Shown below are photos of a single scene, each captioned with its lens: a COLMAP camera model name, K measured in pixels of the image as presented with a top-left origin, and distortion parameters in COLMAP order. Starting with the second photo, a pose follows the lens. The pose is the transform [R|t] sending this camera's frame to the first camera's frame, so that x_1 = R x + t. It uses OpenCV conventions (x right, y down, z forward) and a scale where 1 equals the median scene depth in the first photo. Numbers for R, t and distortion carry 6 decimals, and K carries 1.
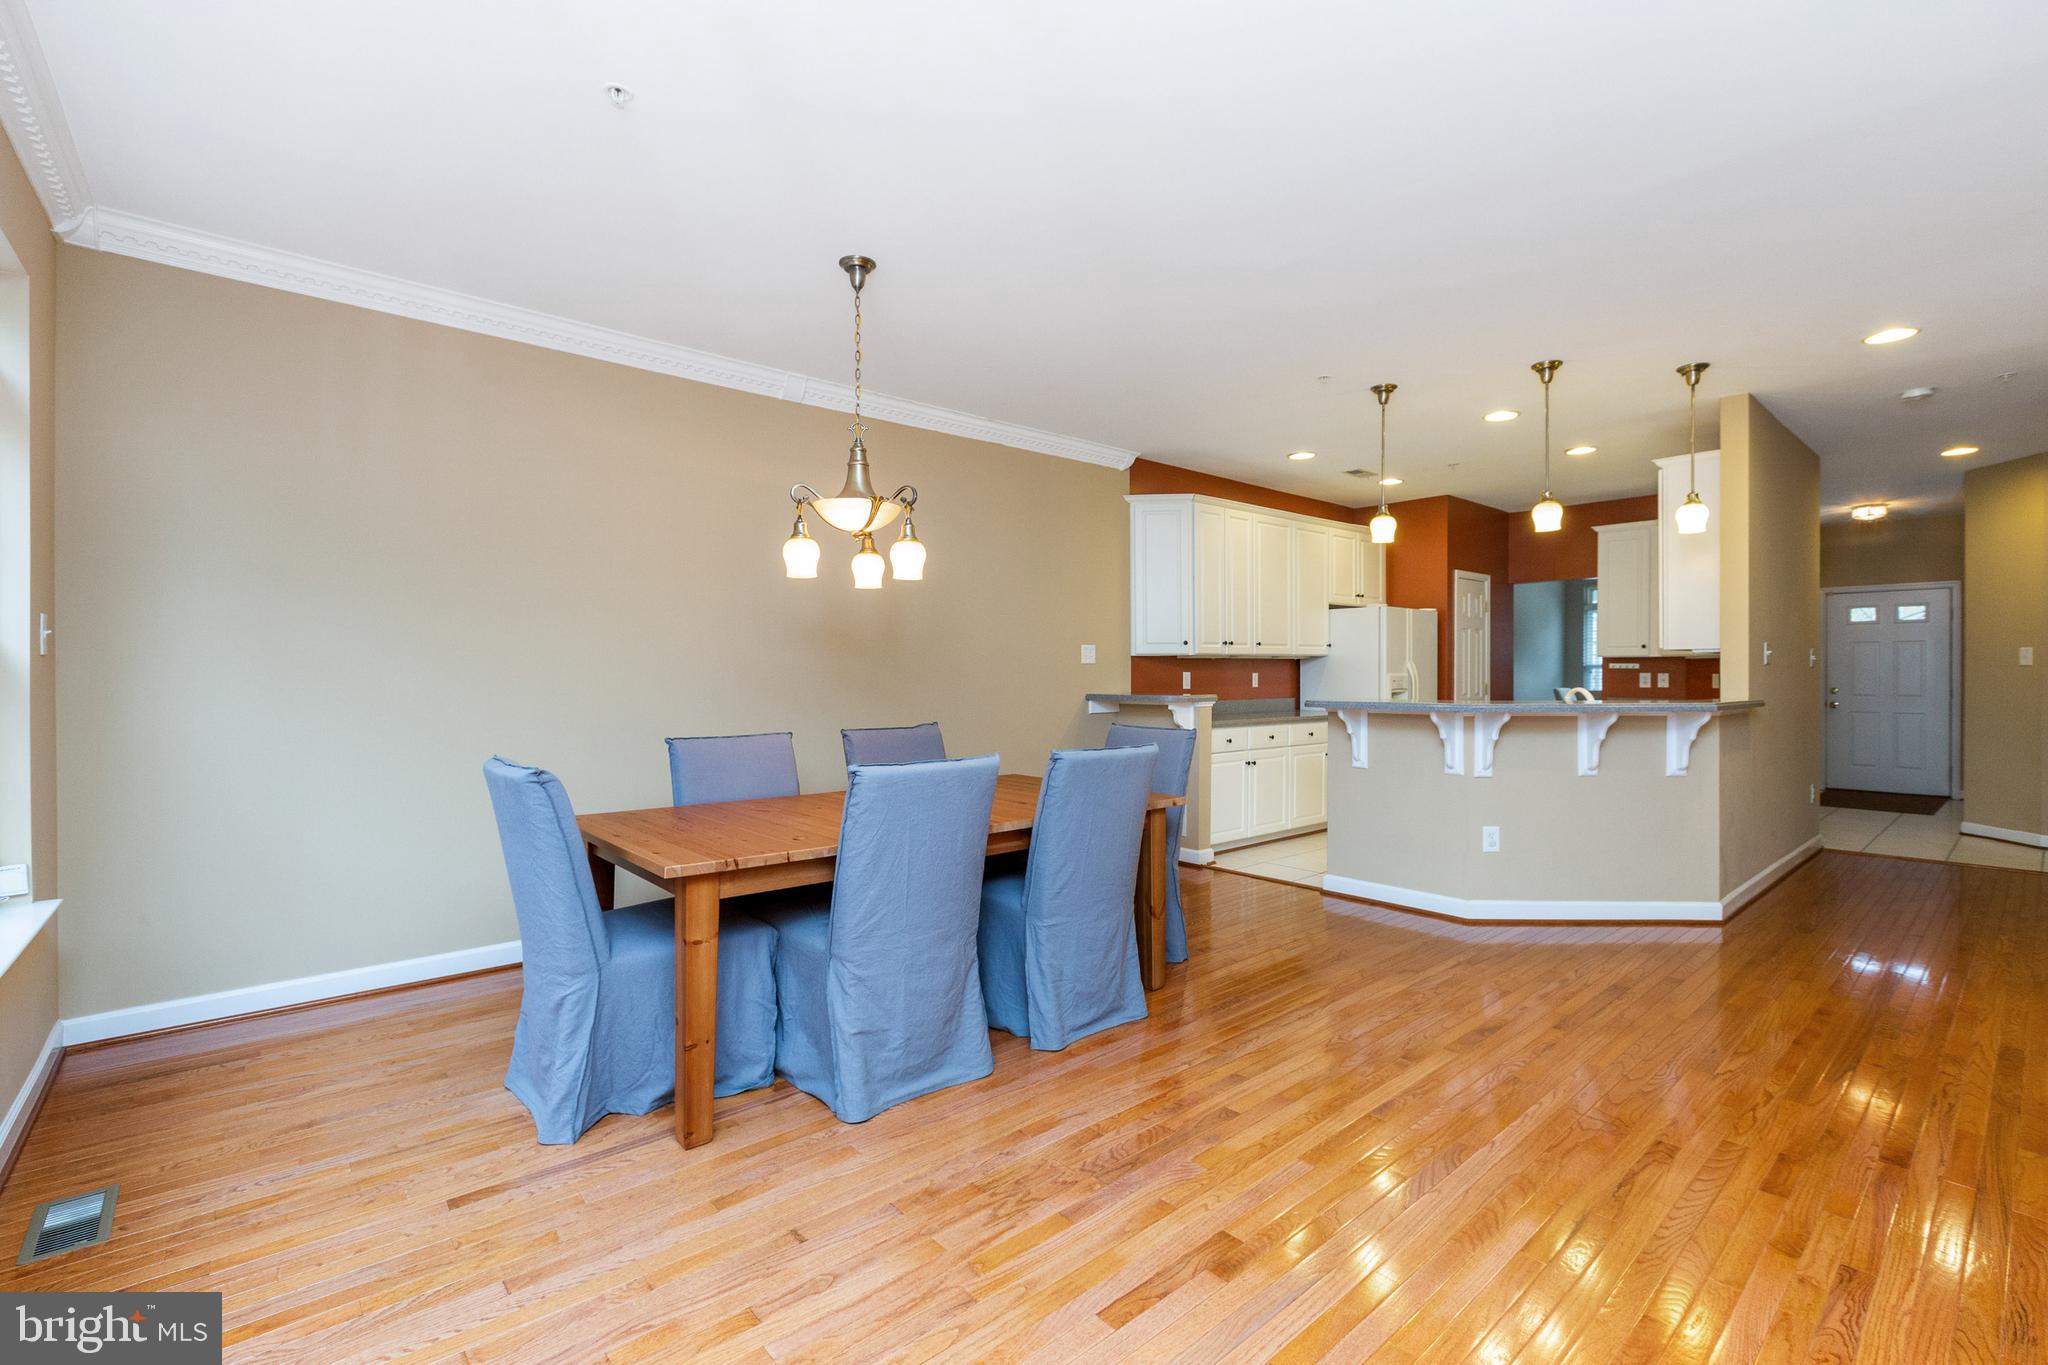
lens RADIAL K [[902.7, 0, 1024.0], [0, 902.7, 678.1], [0, 0, 1]] dist [0.002480, 0.000127]
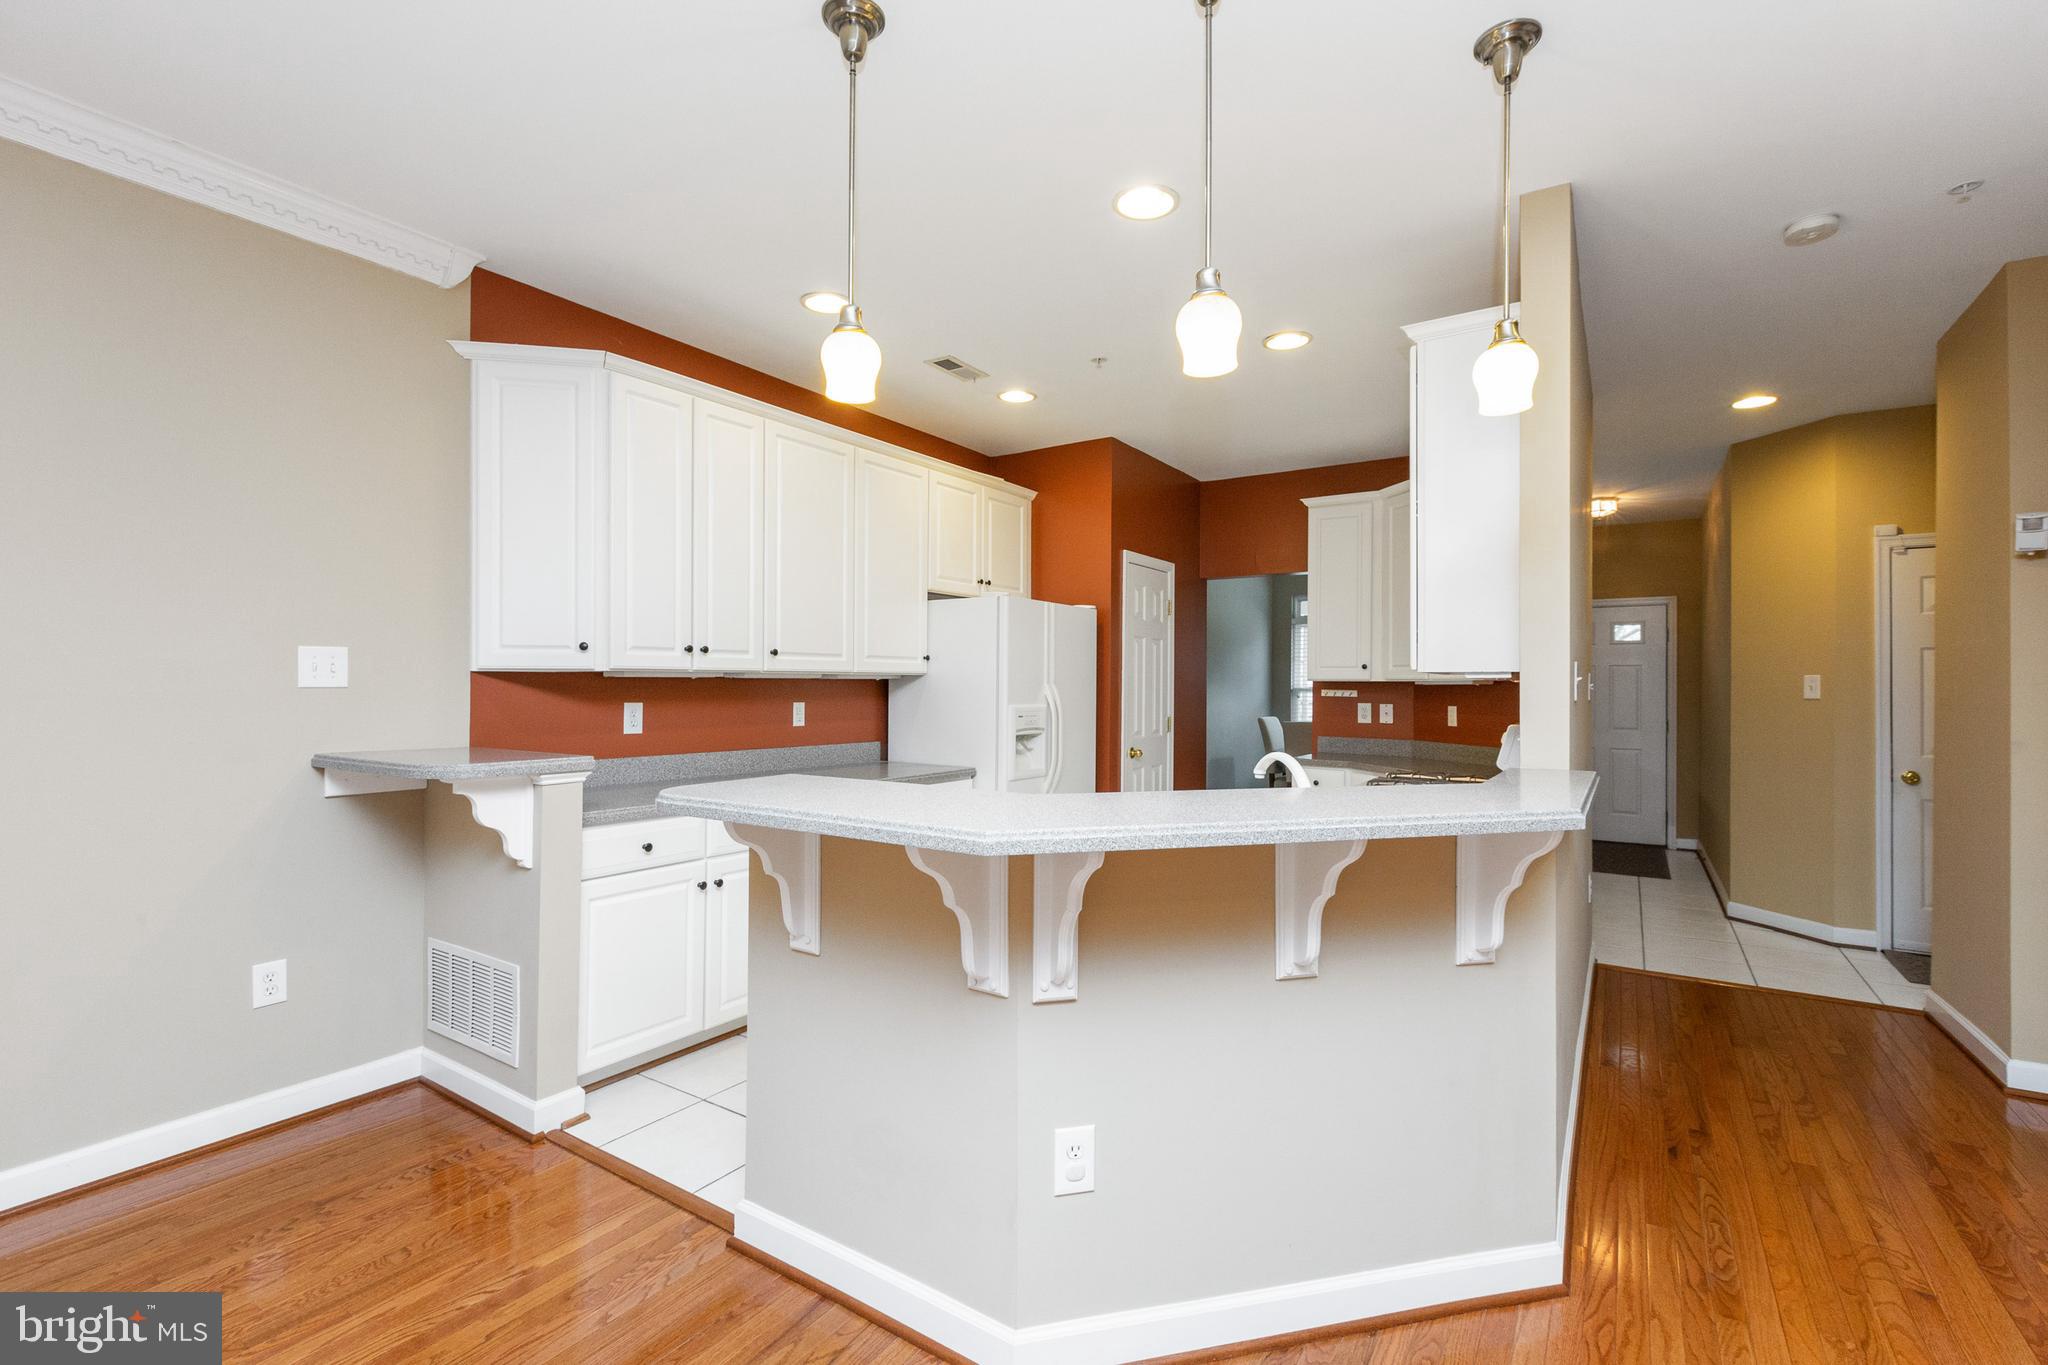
lens RADIAL K [[911.6, 0, 1024.7], [0, 911.6, 685.5], [0, 0, 1]] dist [-0.000222, -0.000042]
pose [[0.964120, 0.008610, 0.265327, 0.304702], [-0.006274, 0.999934, -0.009651, -0.015322], [-0.265392, 0.007640, 0.964110, 0.488387]]
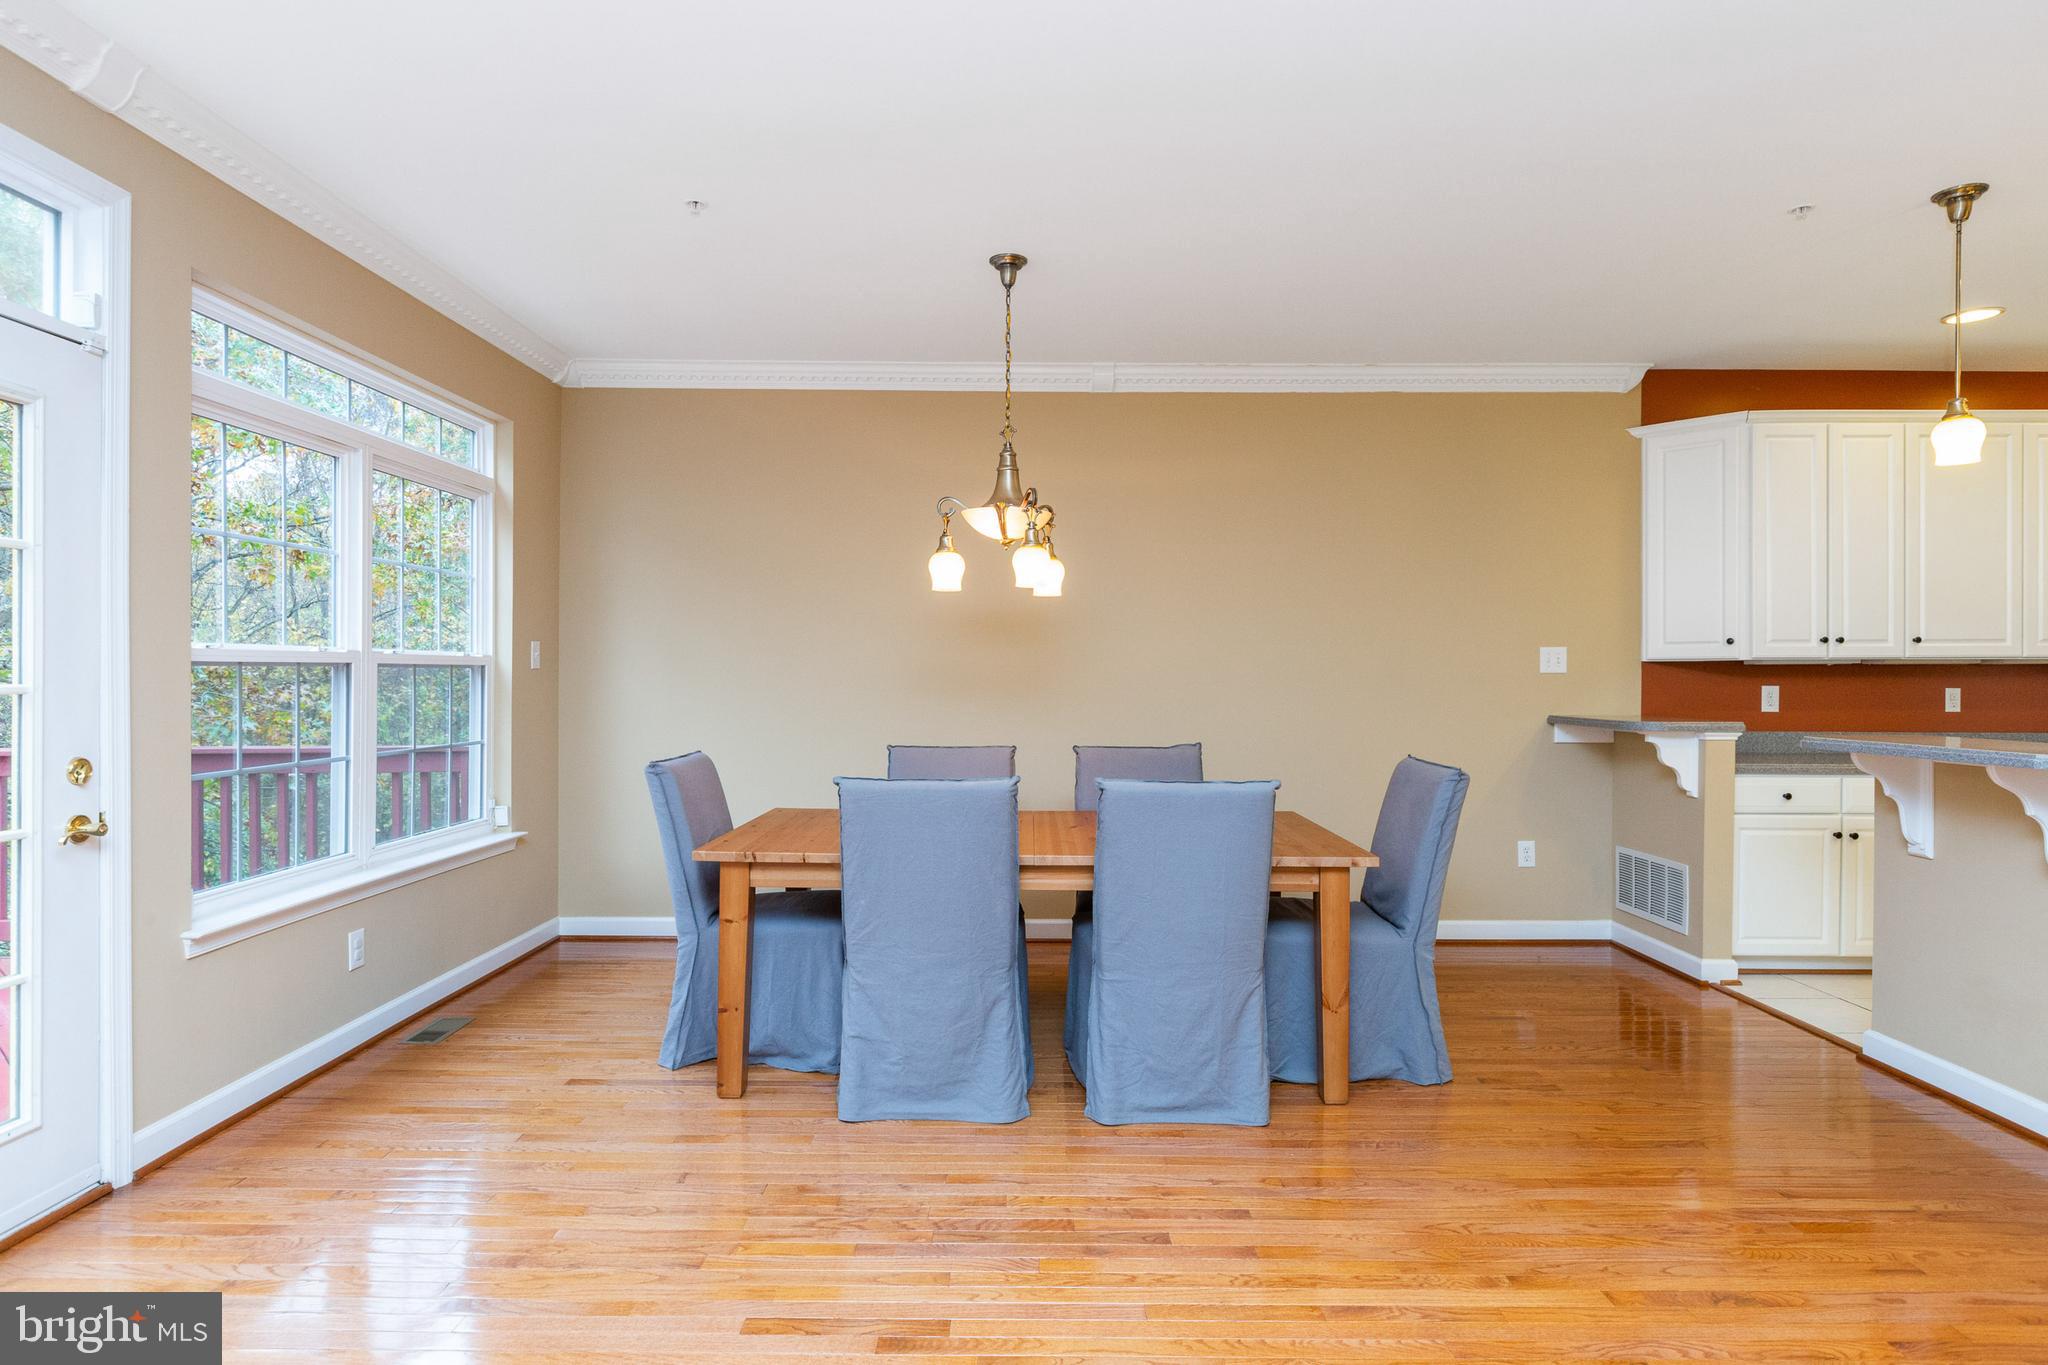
lens RADIAL K [[1089.0, 0, 1026.3], [0, 1089.0, 676.5], [0, 0, 1]] dist [0.001615, 0.000064]
pose [[0.754698, 0.005029, -0.656053, 0.338406], [-0.008913, 0.999957, -0.002587, -0.007699], [0.656011, 0.007800, 0.754711, 0.079911]]
